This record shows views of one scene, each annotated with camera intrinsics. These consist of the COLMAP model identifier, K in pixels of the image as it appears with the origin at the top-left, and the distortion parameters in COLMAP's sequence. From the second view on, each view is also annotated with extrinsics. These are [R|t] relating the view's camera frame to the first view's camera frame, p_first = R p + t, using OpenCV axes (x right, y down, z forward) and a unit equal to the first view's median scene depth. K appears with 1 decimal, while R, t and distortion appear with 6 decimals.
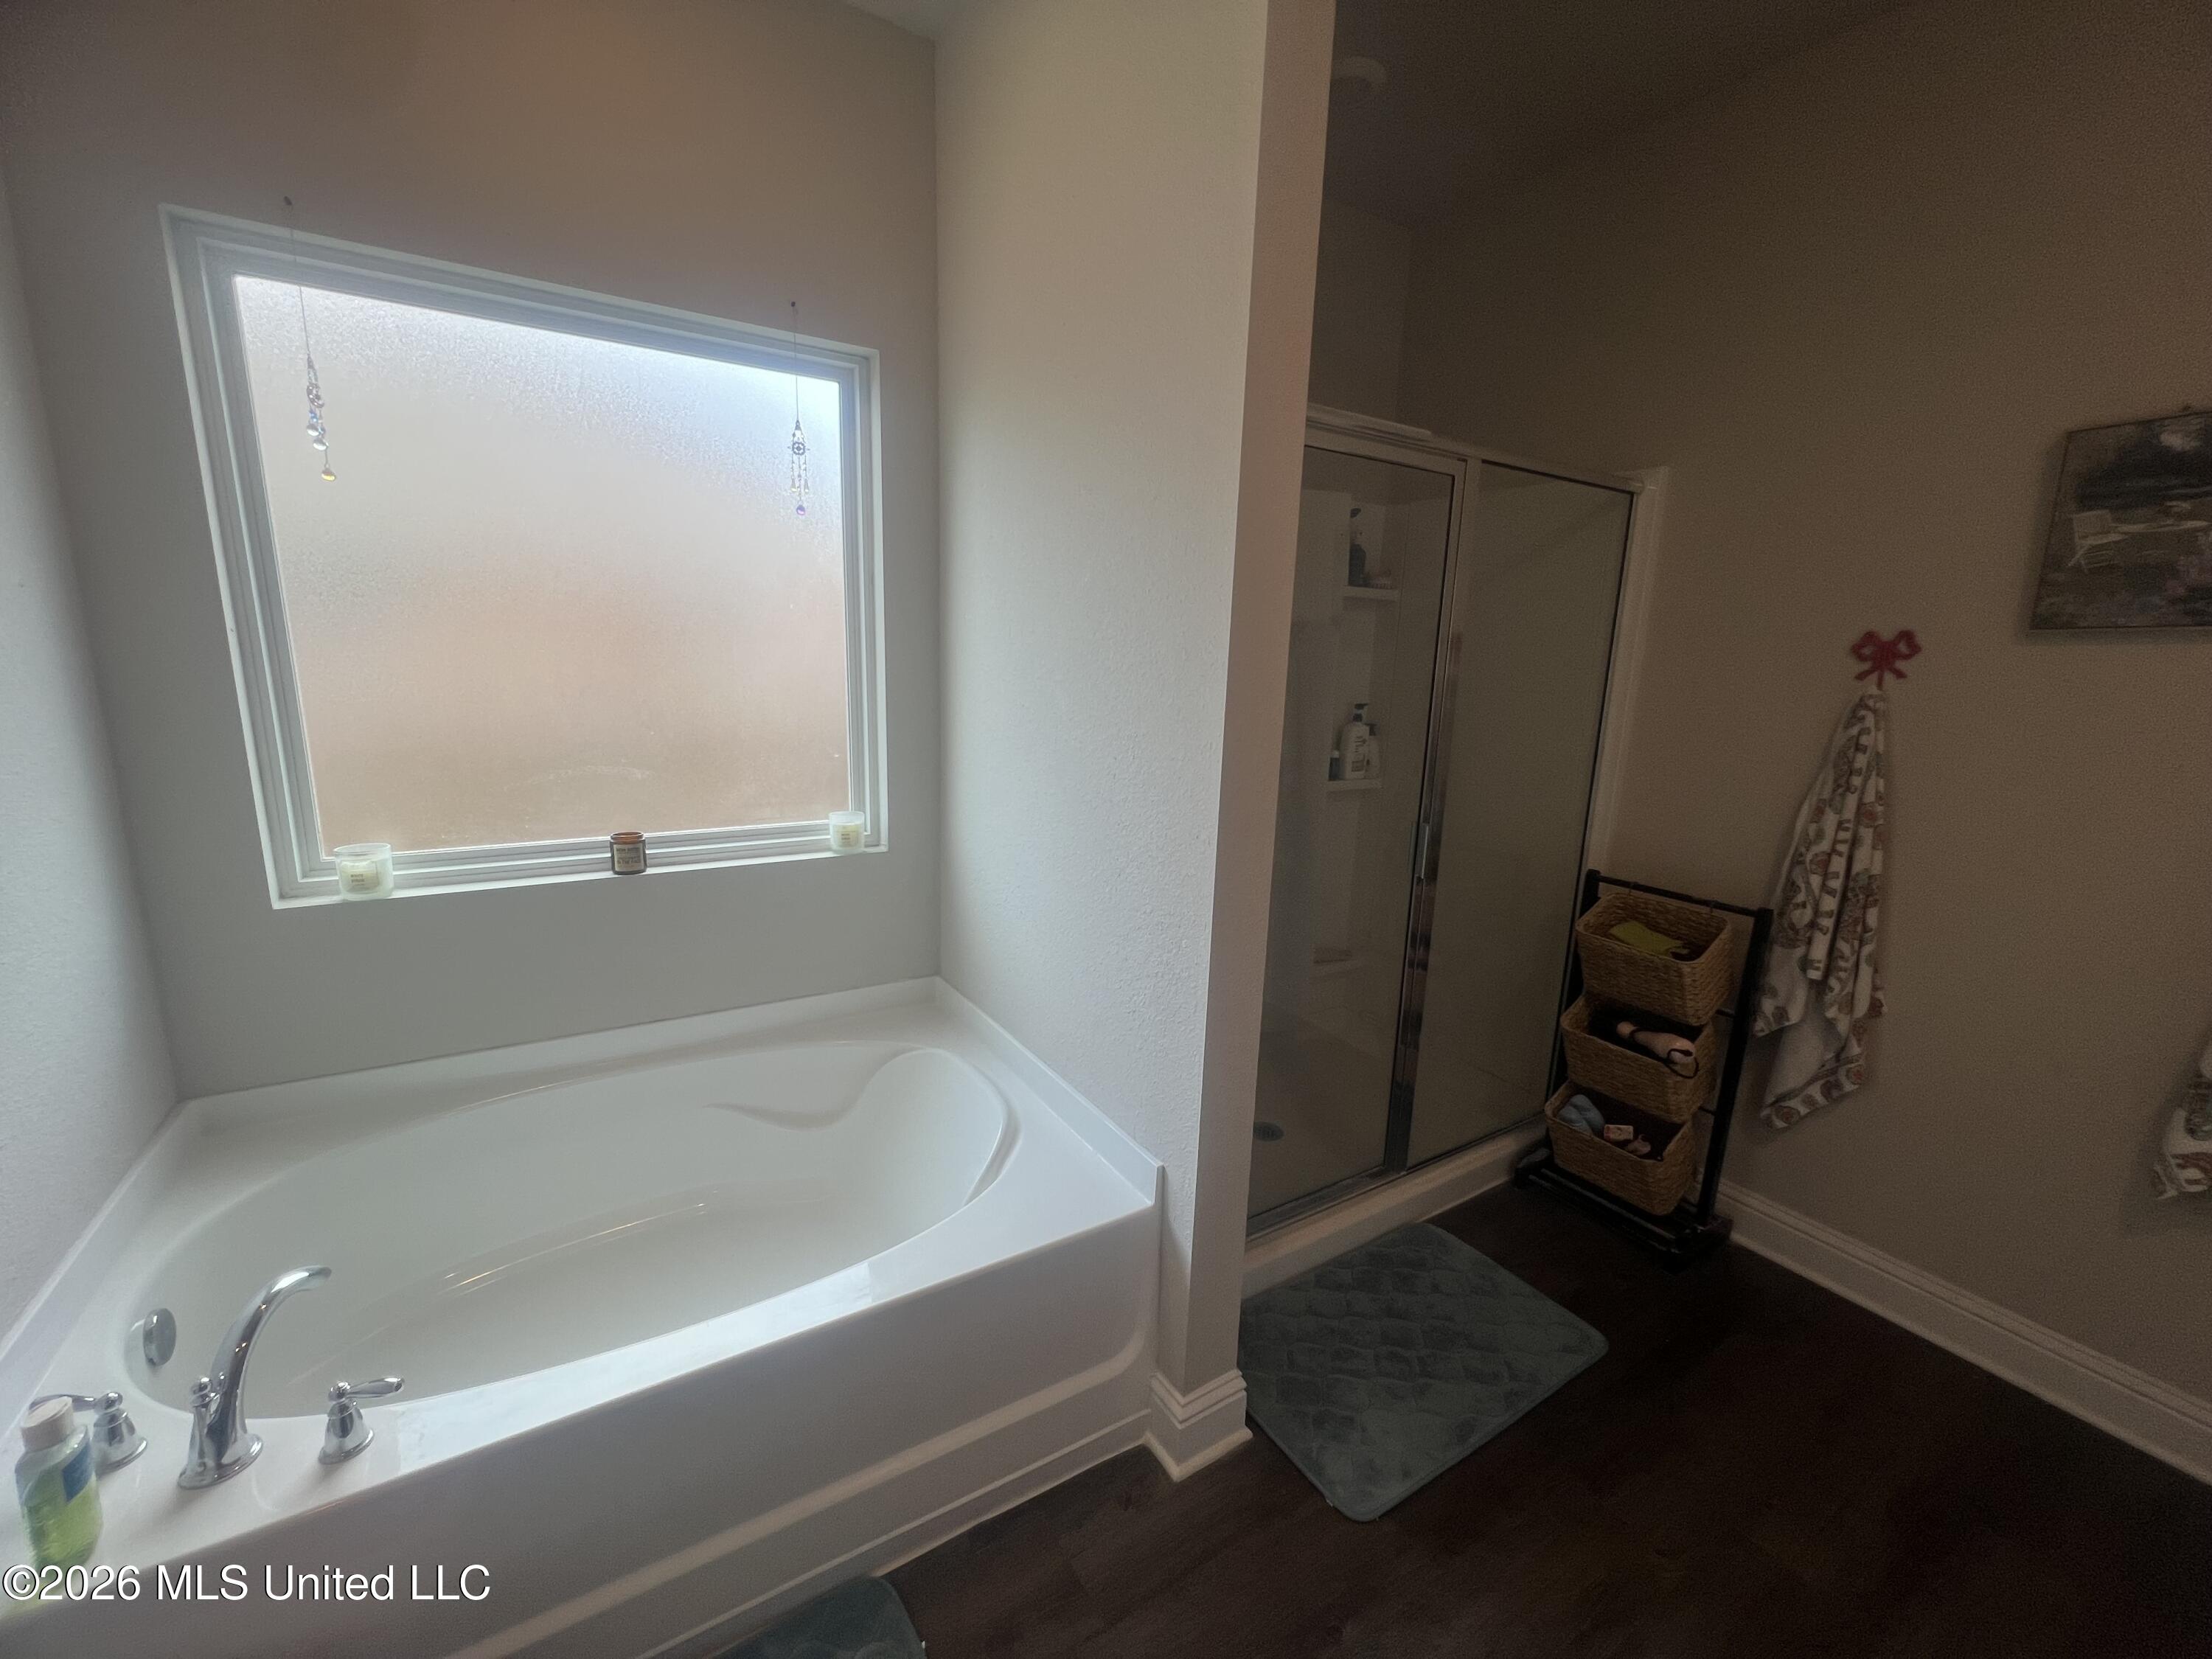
lens RADIAL K [[885.2, 0, 1106.0], [0, 885.2, 829.5], [0, 0, 1]] dist [-0.001546, 0.000481]
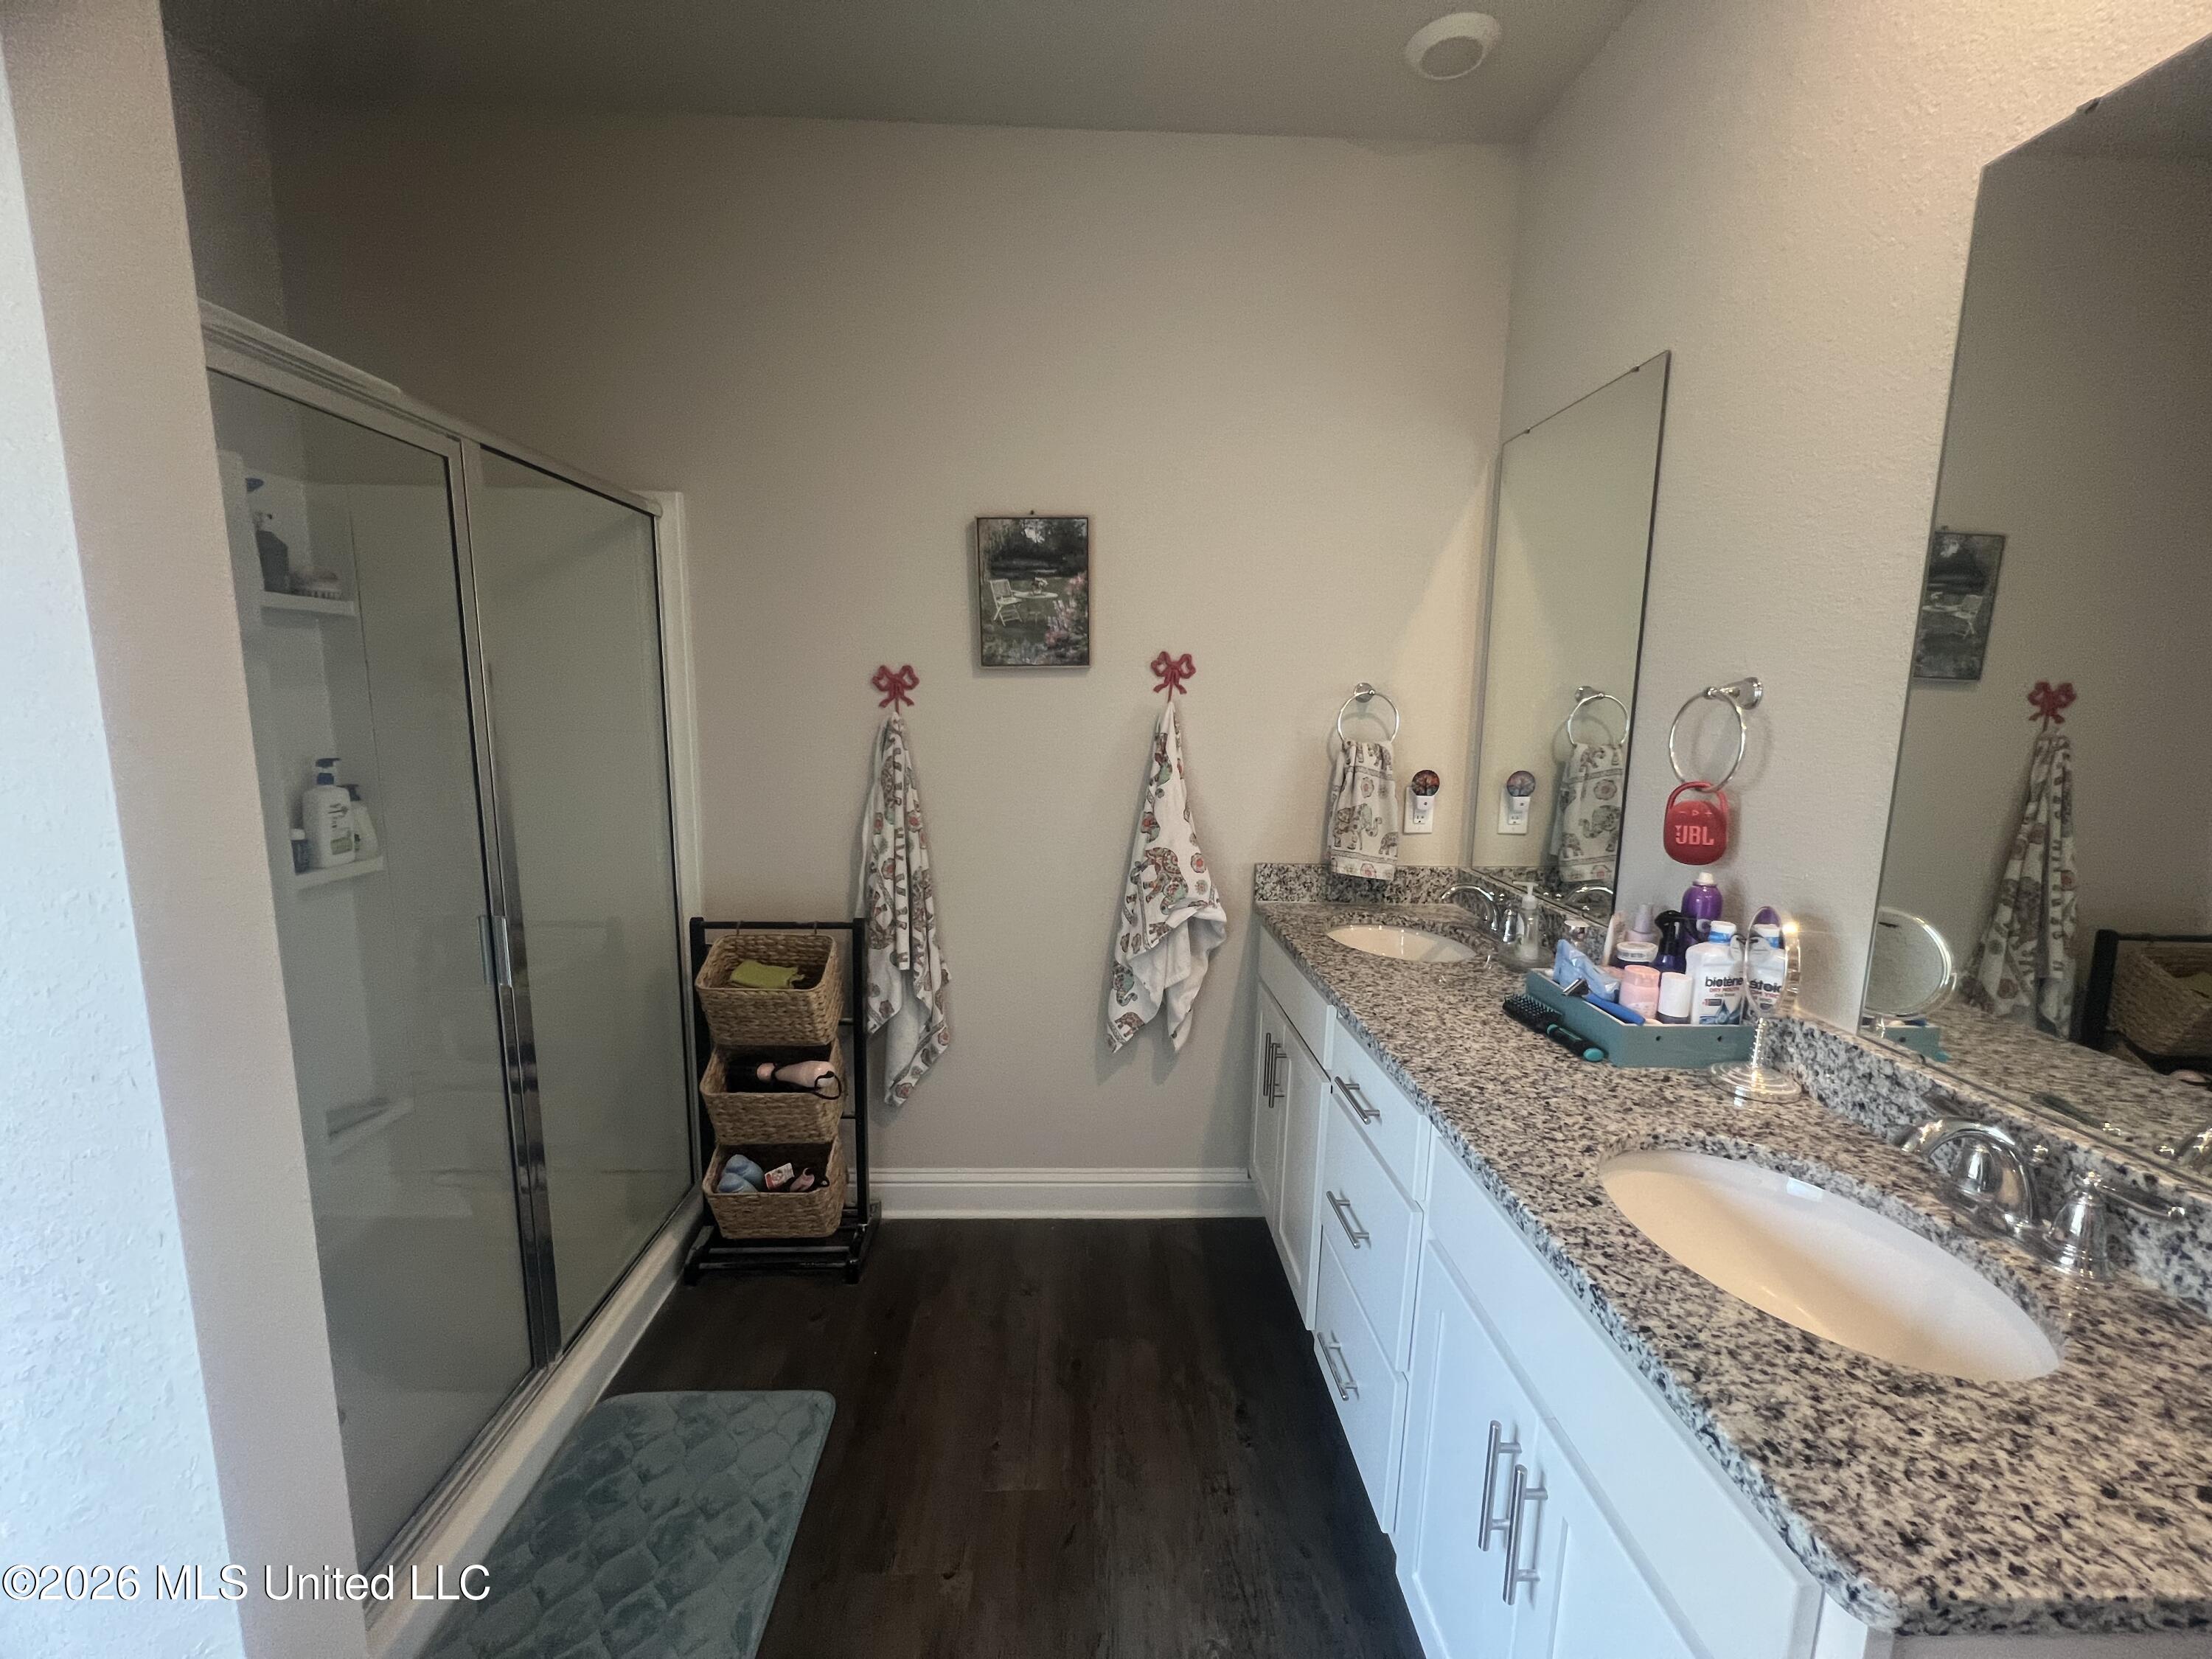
lens RADIAL K [[885.2, 0, 1106.0], [0, 885.2, 829.5], [0, 0, 1]] dist [-0.001546, 0.000481]
pose [[0.507113, -0.153317, 0.848133, -0.006565], [0.172344, 0.982215, 0.074508, -0.046784], [-0.844473, 0.108387, 0.524517, 0.158393]]
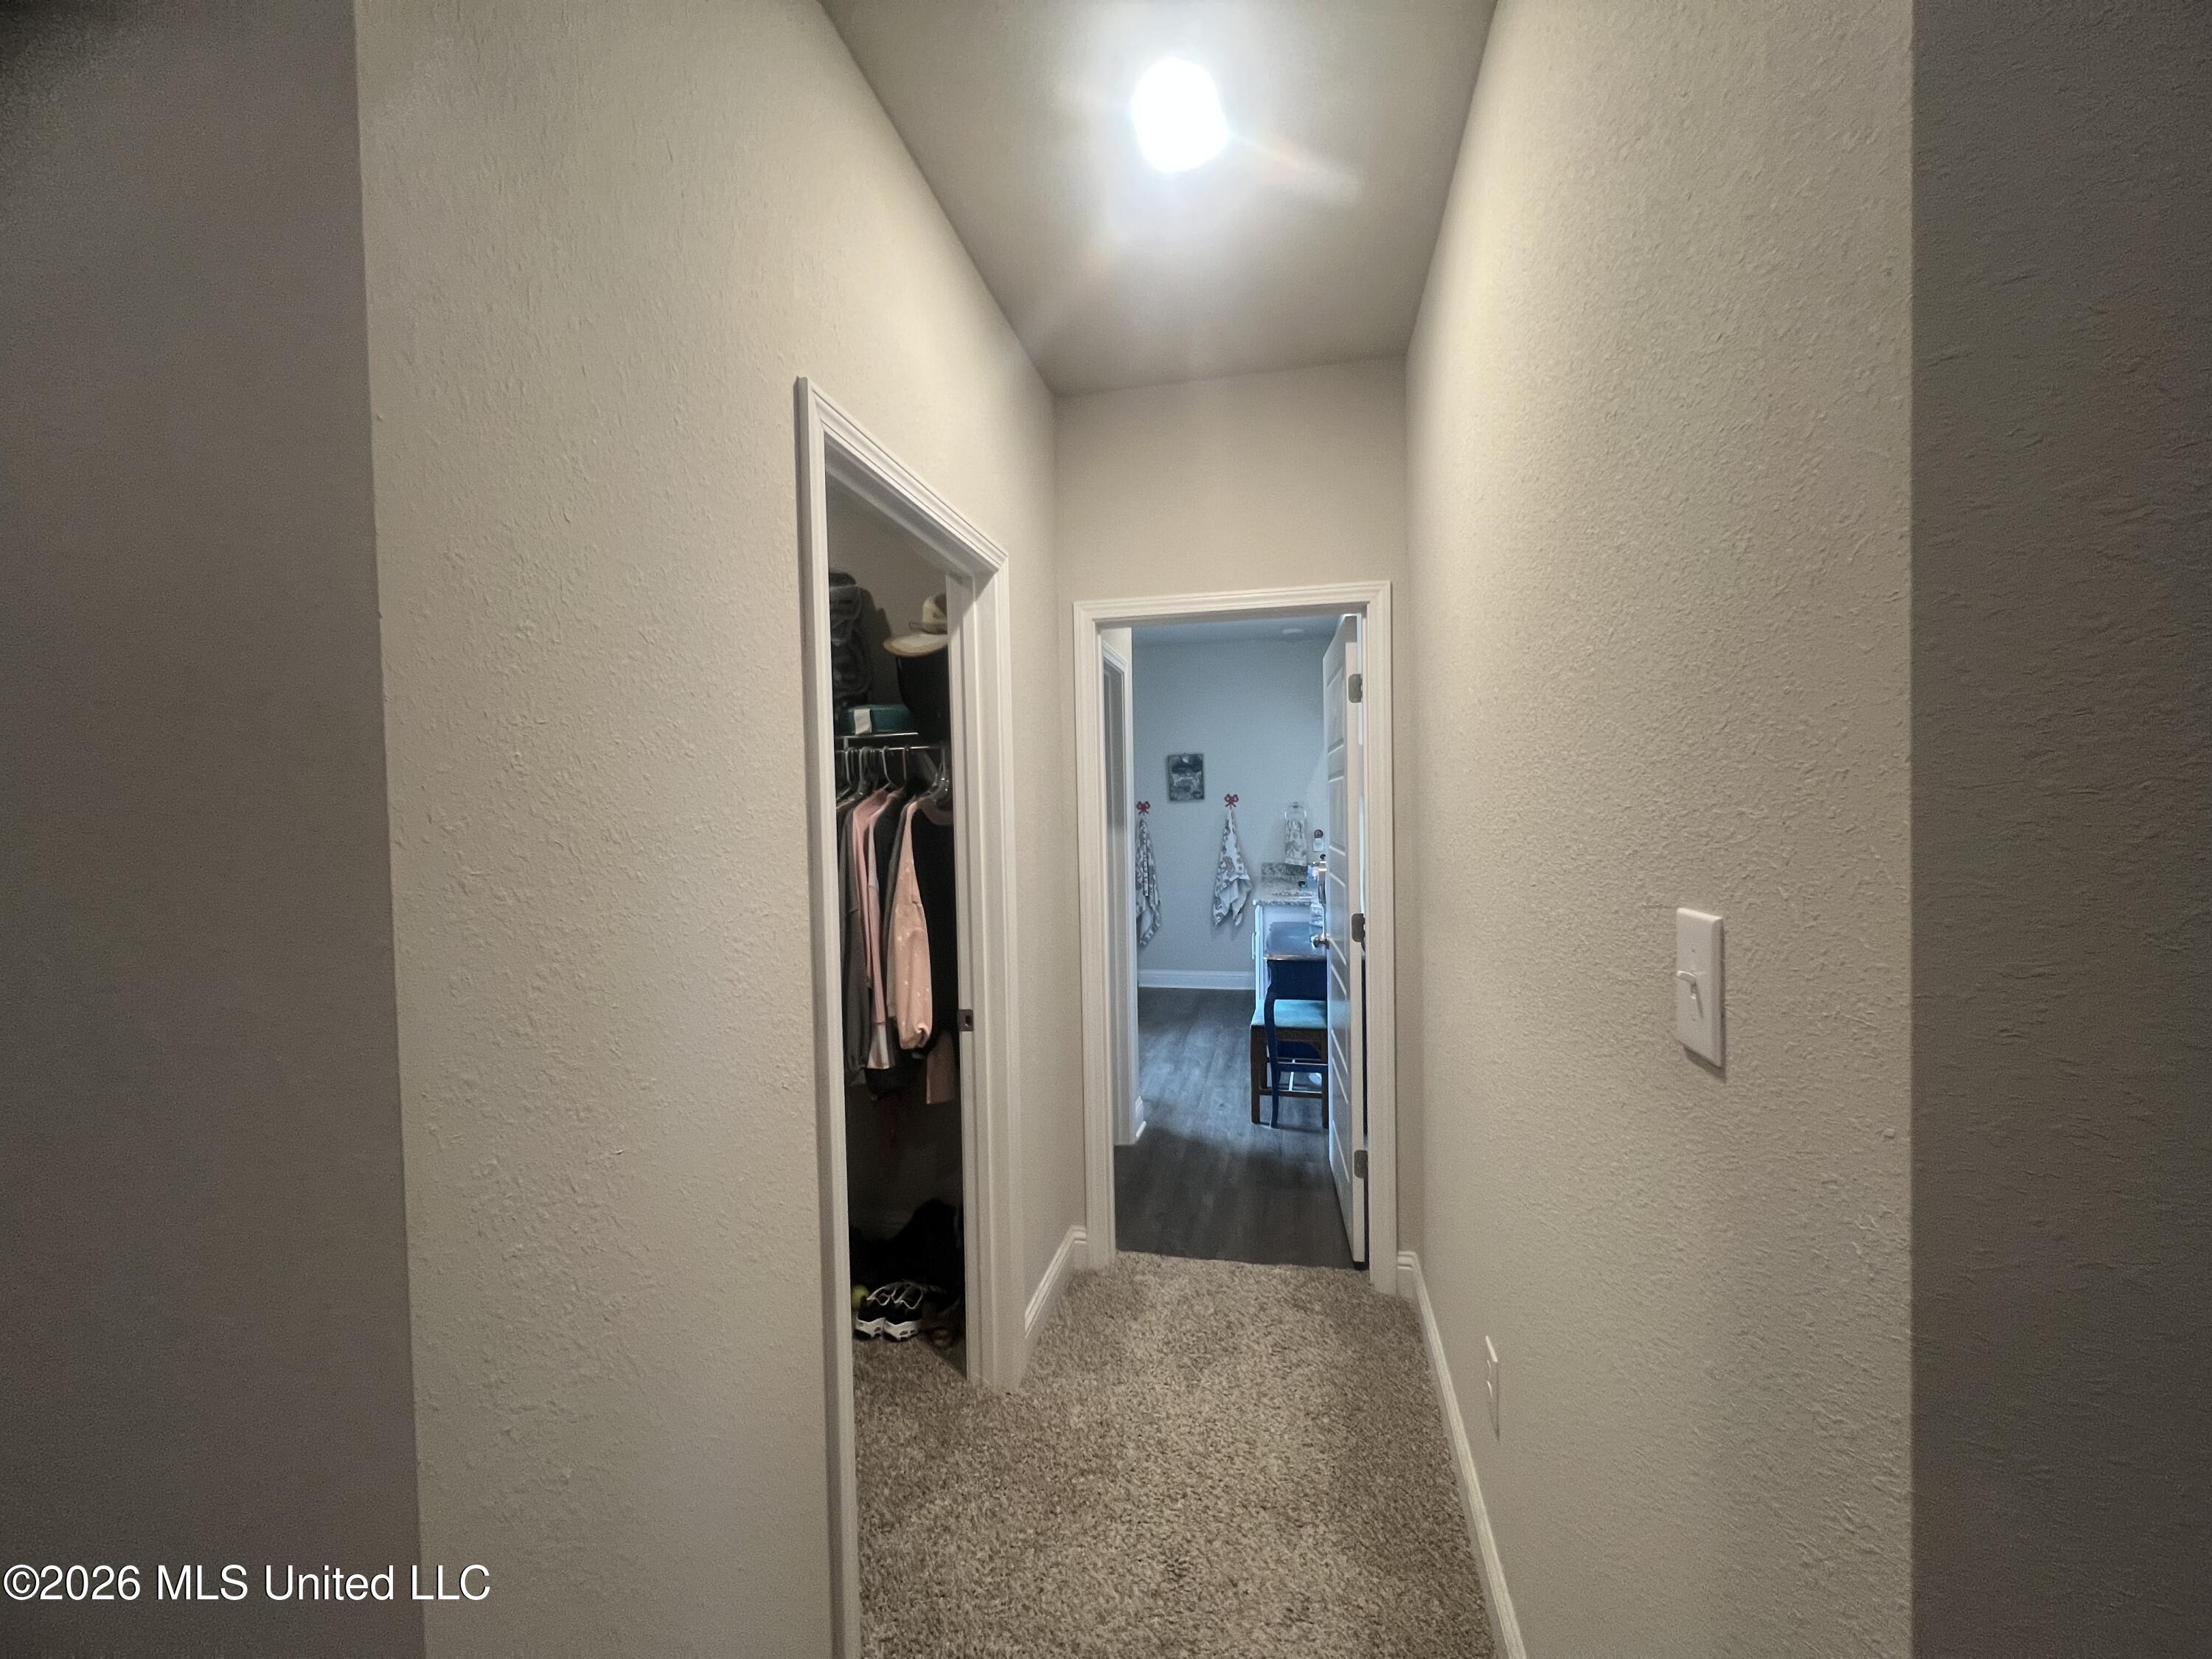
lens RADIAL K [[885.2, 0, 1106.0], [0, 885.2, 829.5], [0, 0, 1]] dist [-0.001546, 0.000481]
pose [[0.701839, -0.066169, 0.709255, -1.819225], [0.184580, 0.978562, -0.091357, 0.197494], [-0.688006, 0.195032, 0.699007, -1.432996]]
